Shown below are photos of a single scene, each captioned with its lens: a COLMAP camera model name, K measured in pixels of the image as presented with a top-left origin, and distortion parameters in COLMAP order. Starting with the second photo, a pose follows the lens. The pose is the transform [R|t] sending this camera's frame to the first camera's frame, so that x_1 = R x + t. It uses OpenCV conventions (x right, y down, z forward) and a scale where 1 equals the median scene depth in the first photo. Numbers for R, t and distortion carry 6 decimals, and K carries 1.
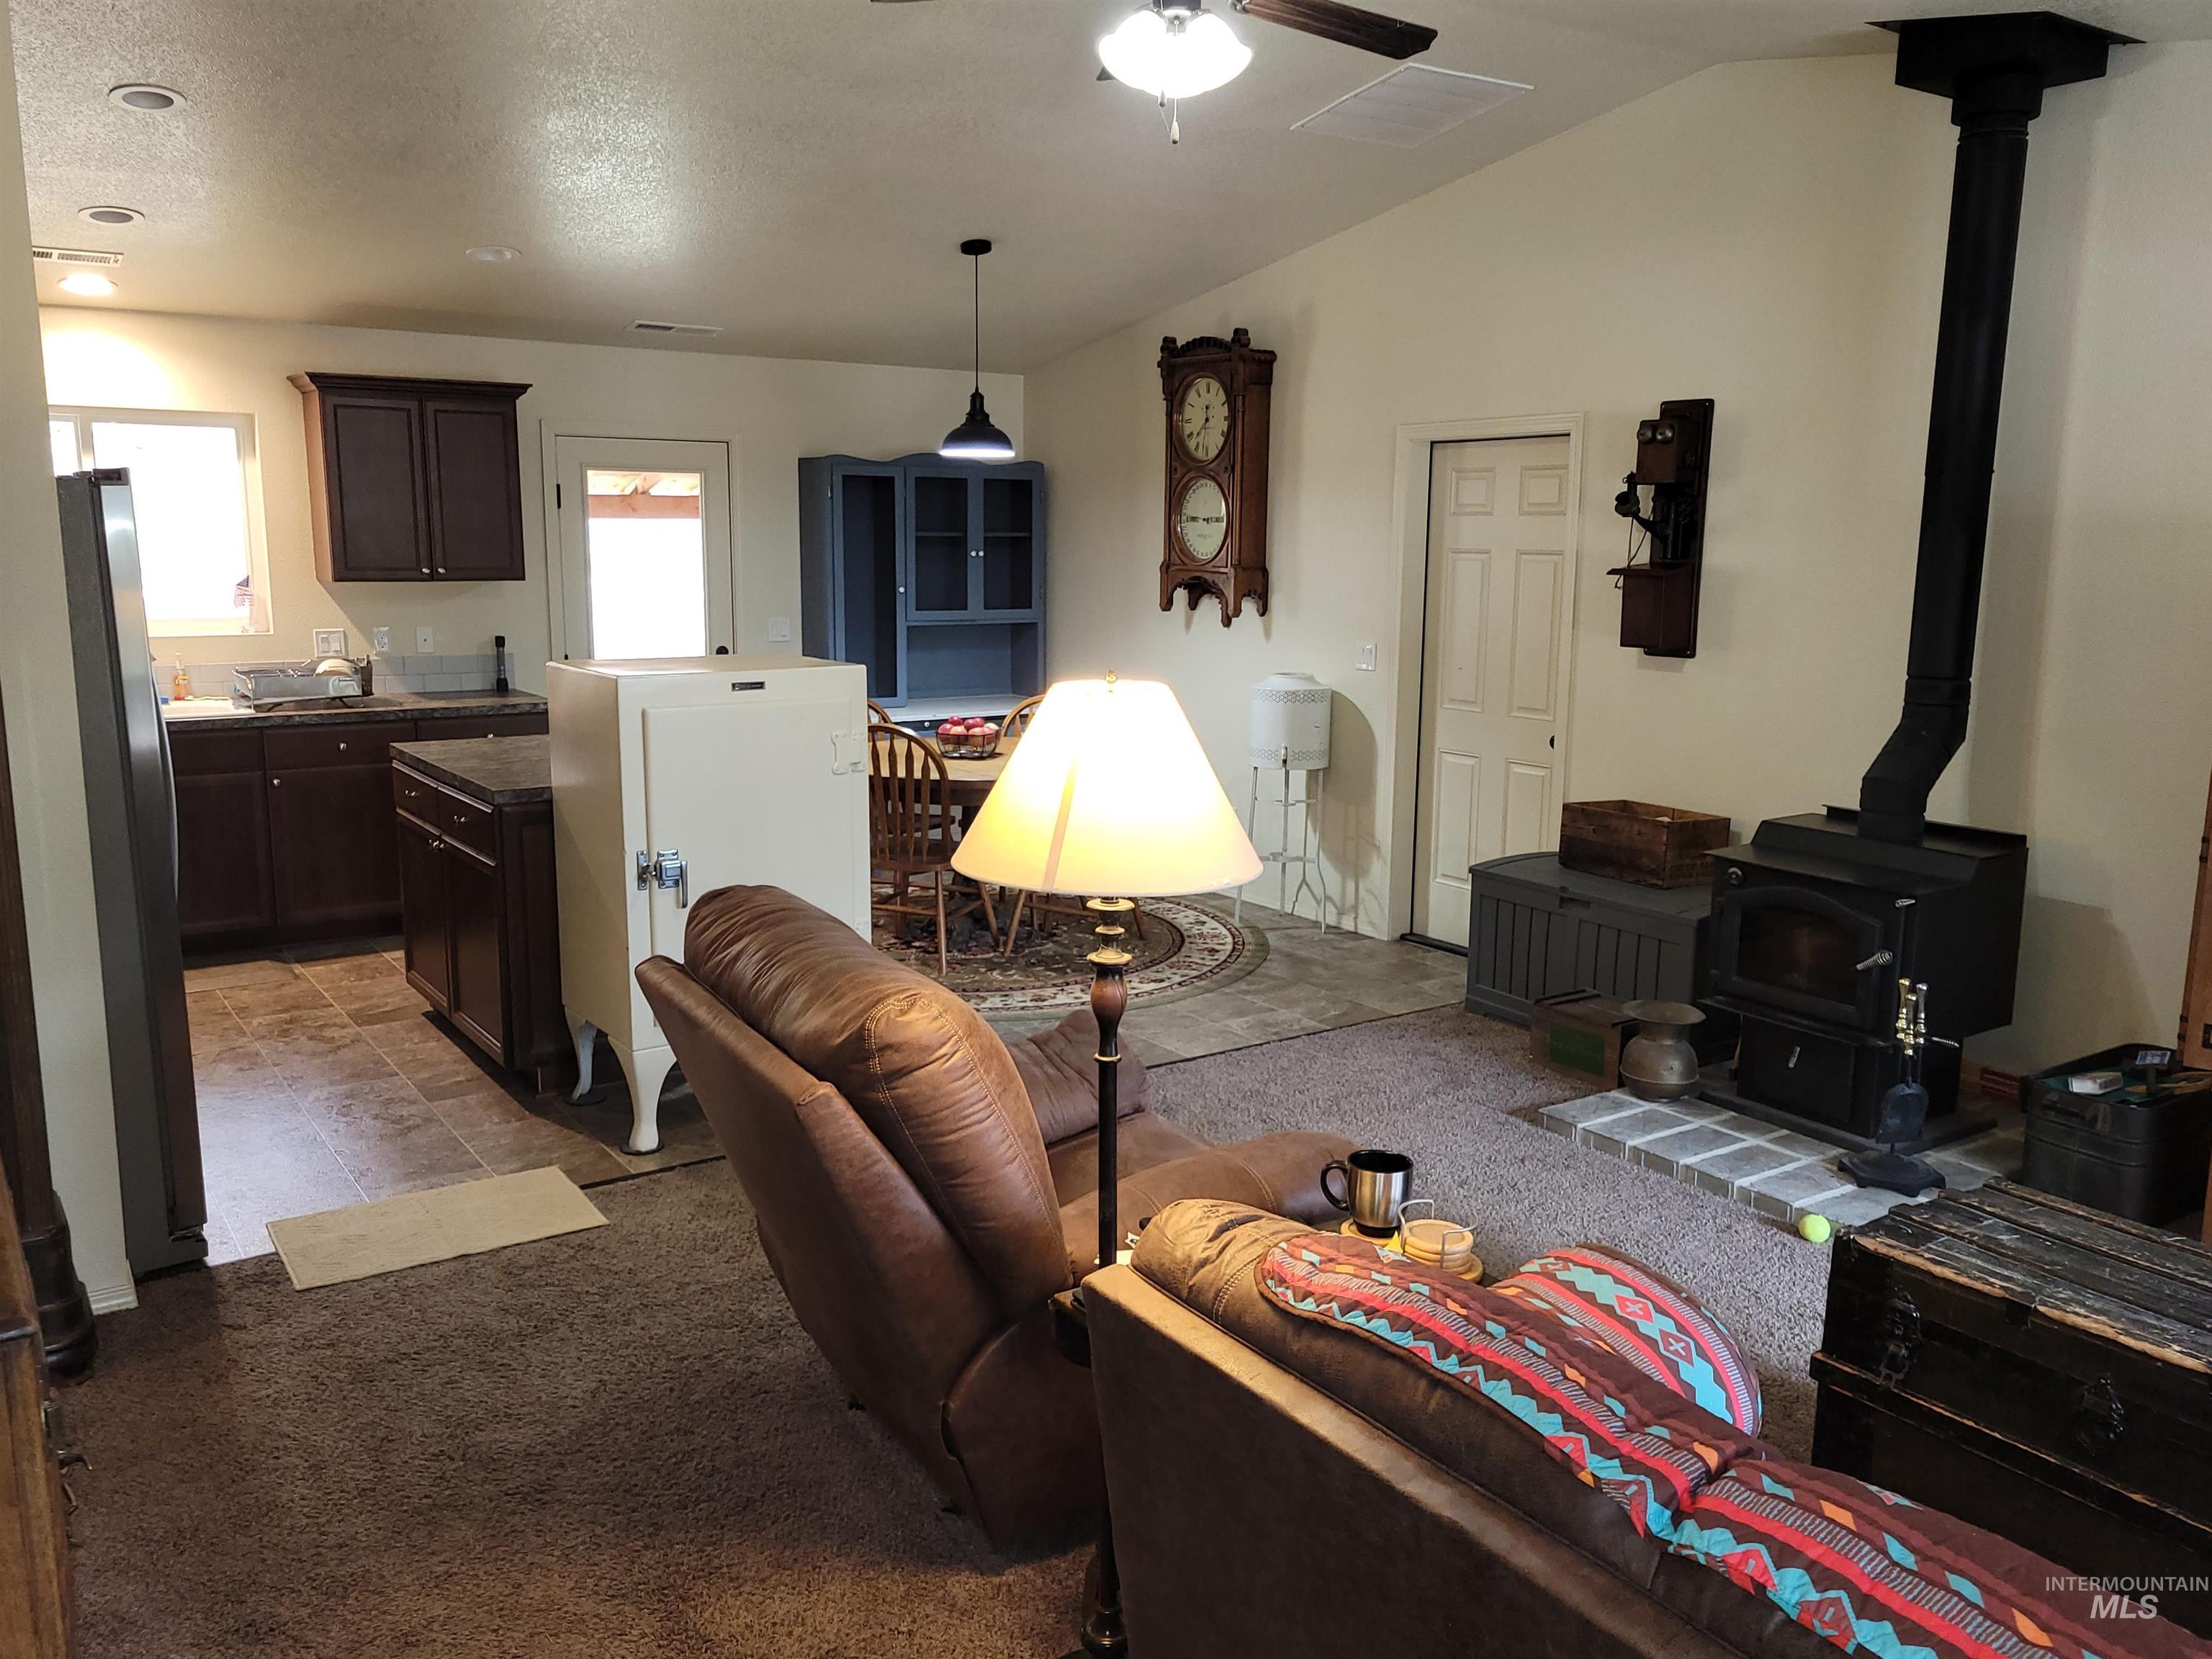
lens RADIAL K [[1720.9, 0, 1106.0], [0, 1720.9, 829.5], [0, 0, 1]] dist [0.057781, -0.044903]
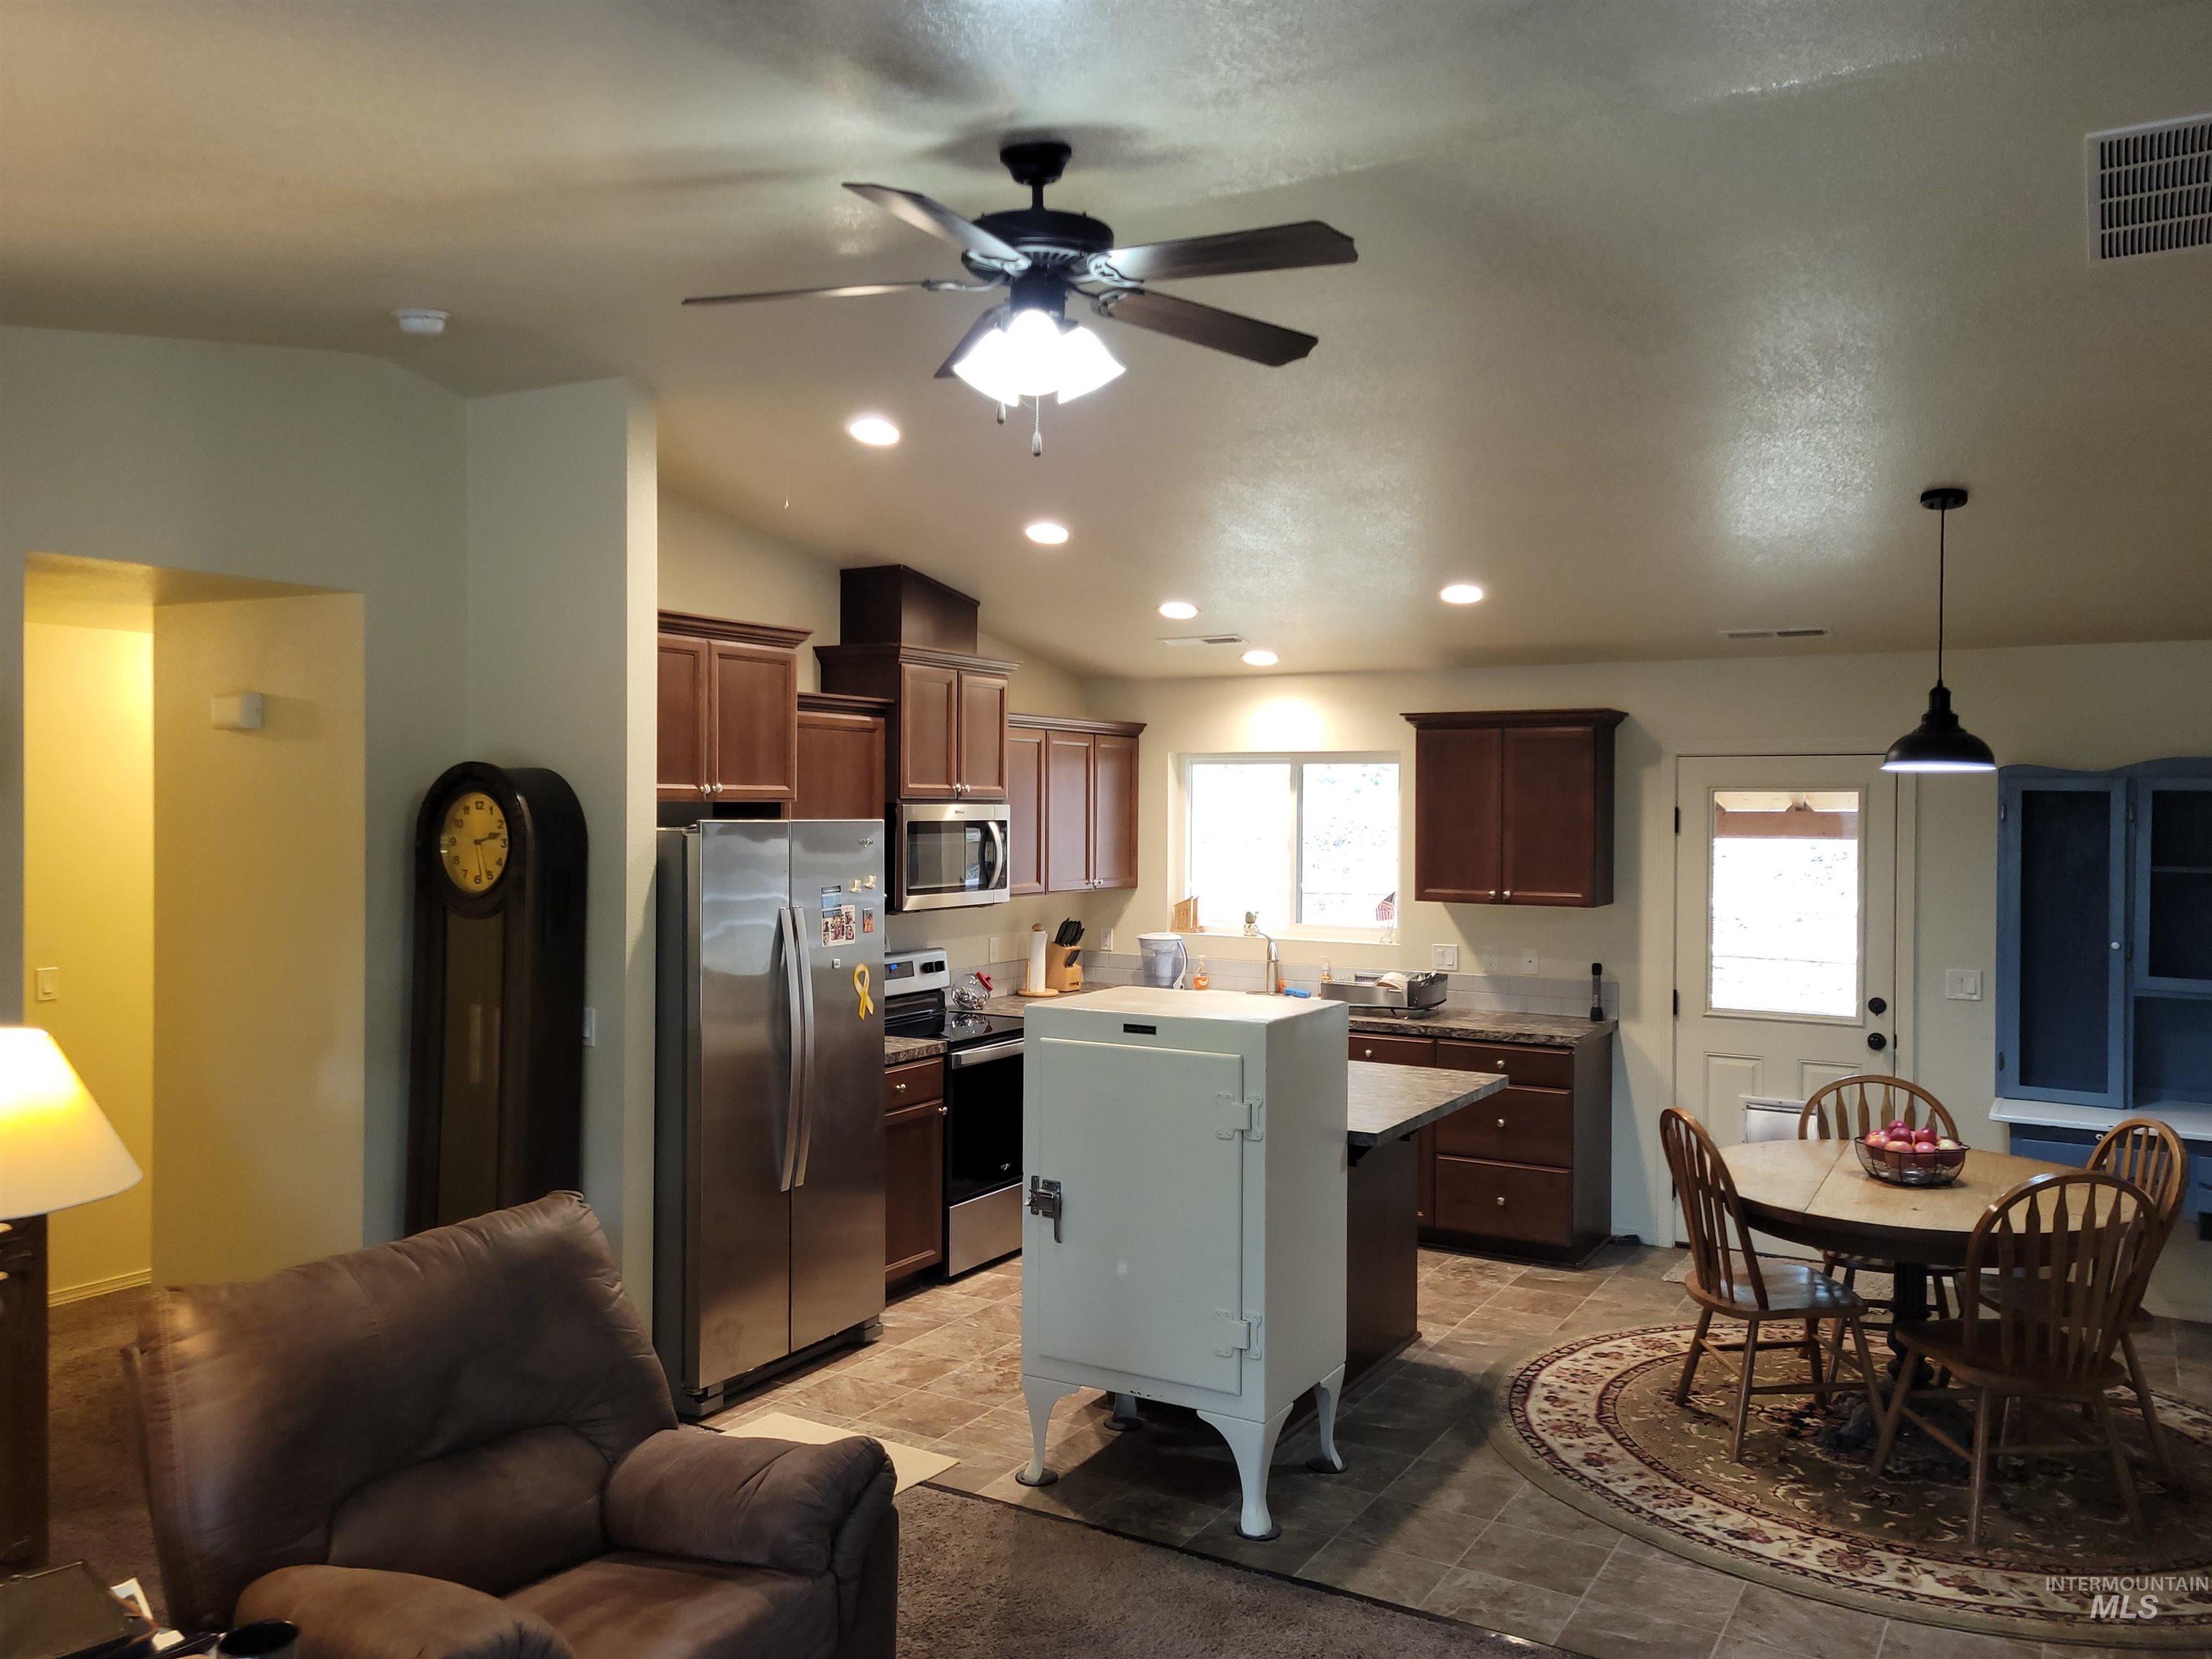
lens RADIAL K [[1720.9, 0, 1106.0], [0, 1720.9, 829.5], [0, 0, 1]] dist [0.057781, -0.044903]
pose [[0.424863, 0.011209, -0.905188, 0.682248], [-0.164011, 0.984328, -0.064792, -0.132829], [0.890276, 0.175988, 0.420043, 0.586495]]
